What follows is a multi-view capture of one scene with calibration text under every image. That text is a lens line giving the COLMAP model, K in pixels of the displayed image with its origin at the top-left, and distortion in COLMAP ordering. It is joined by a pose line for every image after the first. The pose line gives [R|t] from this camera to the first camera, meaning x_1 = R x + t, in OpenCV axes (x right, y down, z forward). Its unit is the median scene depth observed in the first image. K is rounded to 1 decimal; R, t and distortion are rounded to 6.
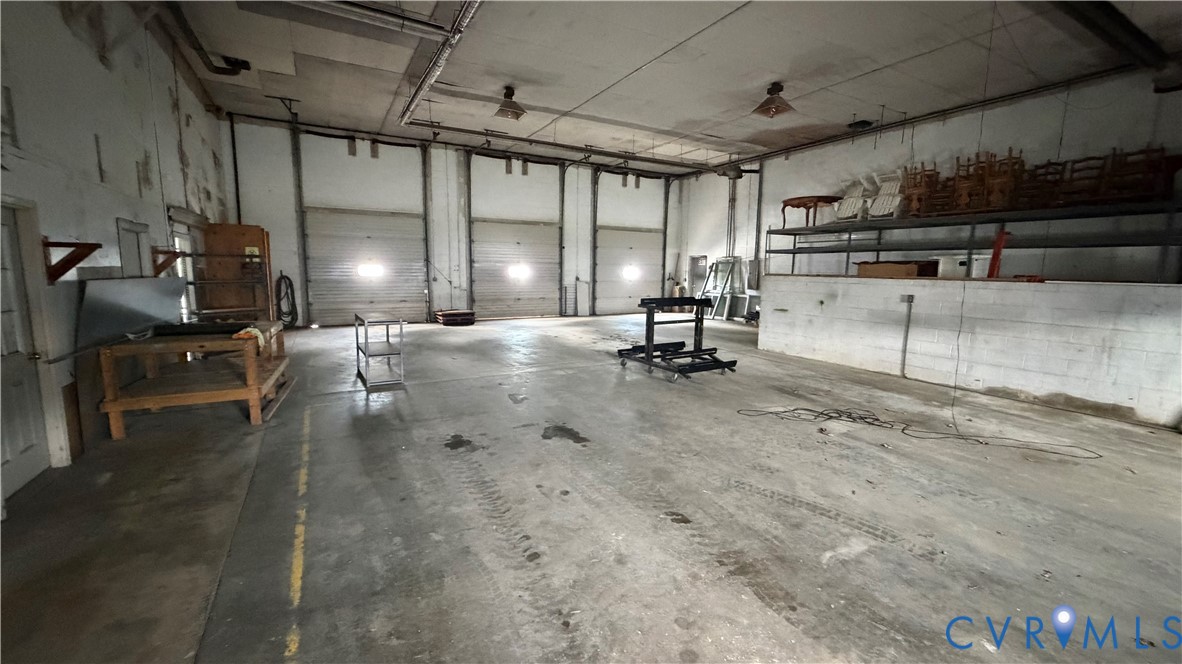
lens RADIAL K [[472.1, 0, 589.8], [0, 472.1, 330.8], [0, 0, 1]] dist [-0.001540, -0.000123]
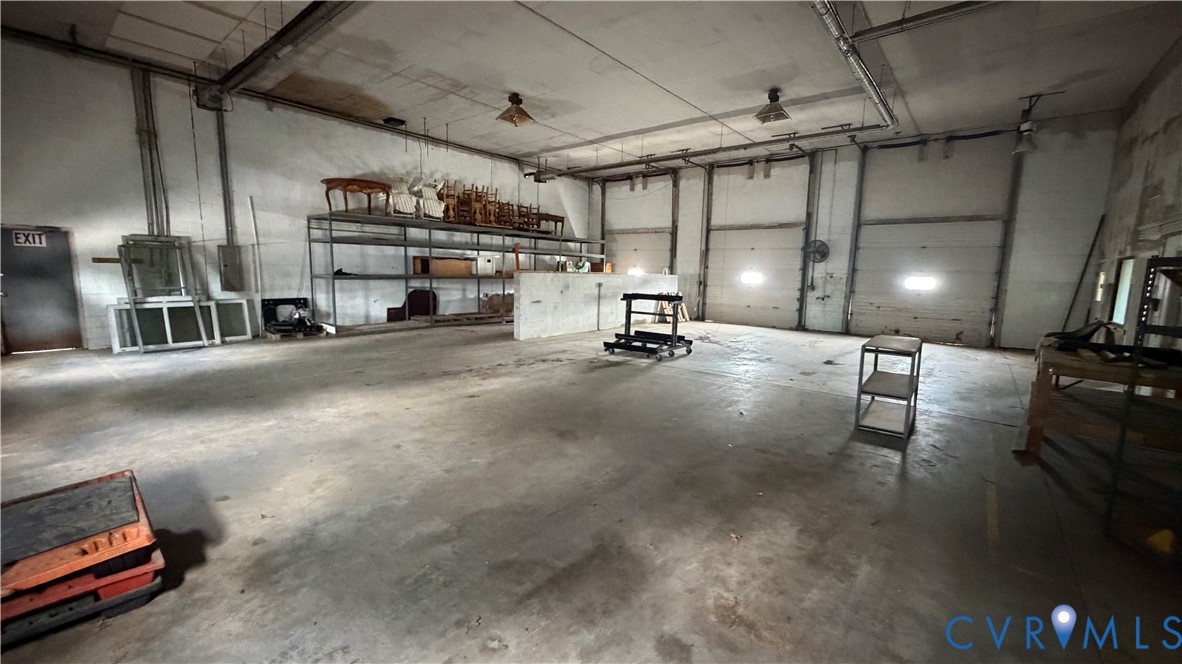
lens RADIAL K [[472.1, 0, 595.2], [0, 472.1, 336.5], [0, 0, 1]] dist [-0.001540, -0.000123]
pose [[-0.356752, -0.149985, 0.922081, -0.519512], [0.096399, 0.975849, 0.196027, -0.122662], [-0.929212, 0.158820, -0.333677, 0.885041]]
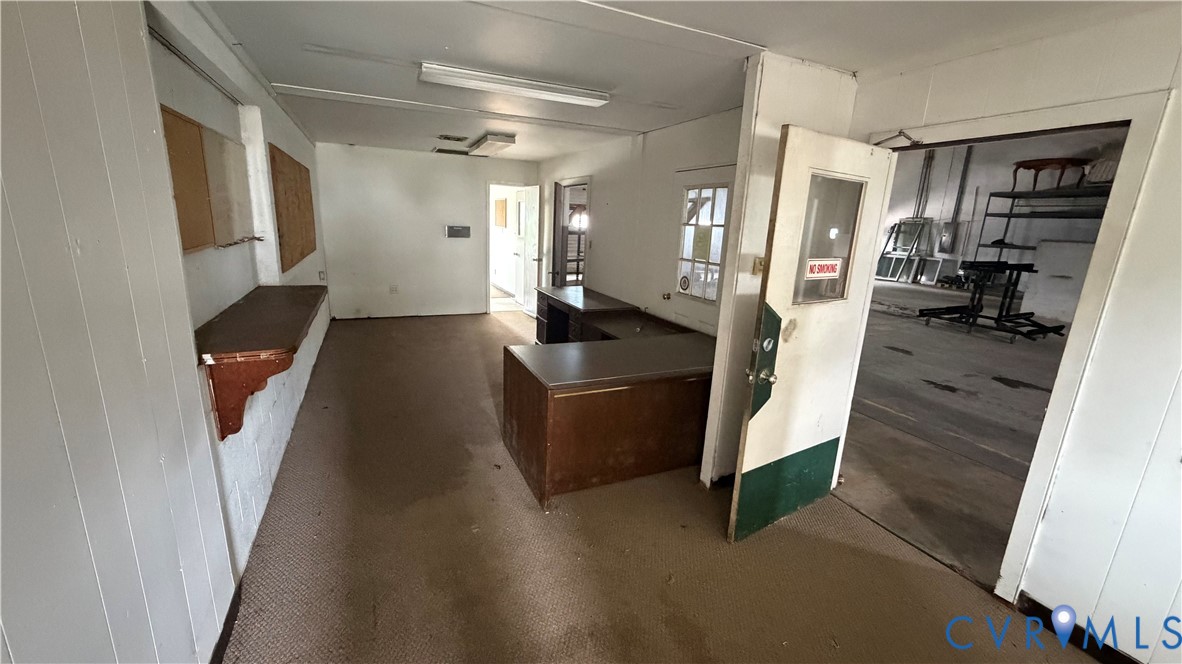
lens RADIAL K [[472.1, 0, 594.5], [0, 472.1, 334.2], [0, 0, 1]] dist [-0.001540, -0.000123]
pose [[0.995687, 0.050225, -0.078010, -0.347327], [-0.041671, 0.993315, 0.107655, 0.006979], [0.082895, -0.103940, 0.991123, -0.065769]]
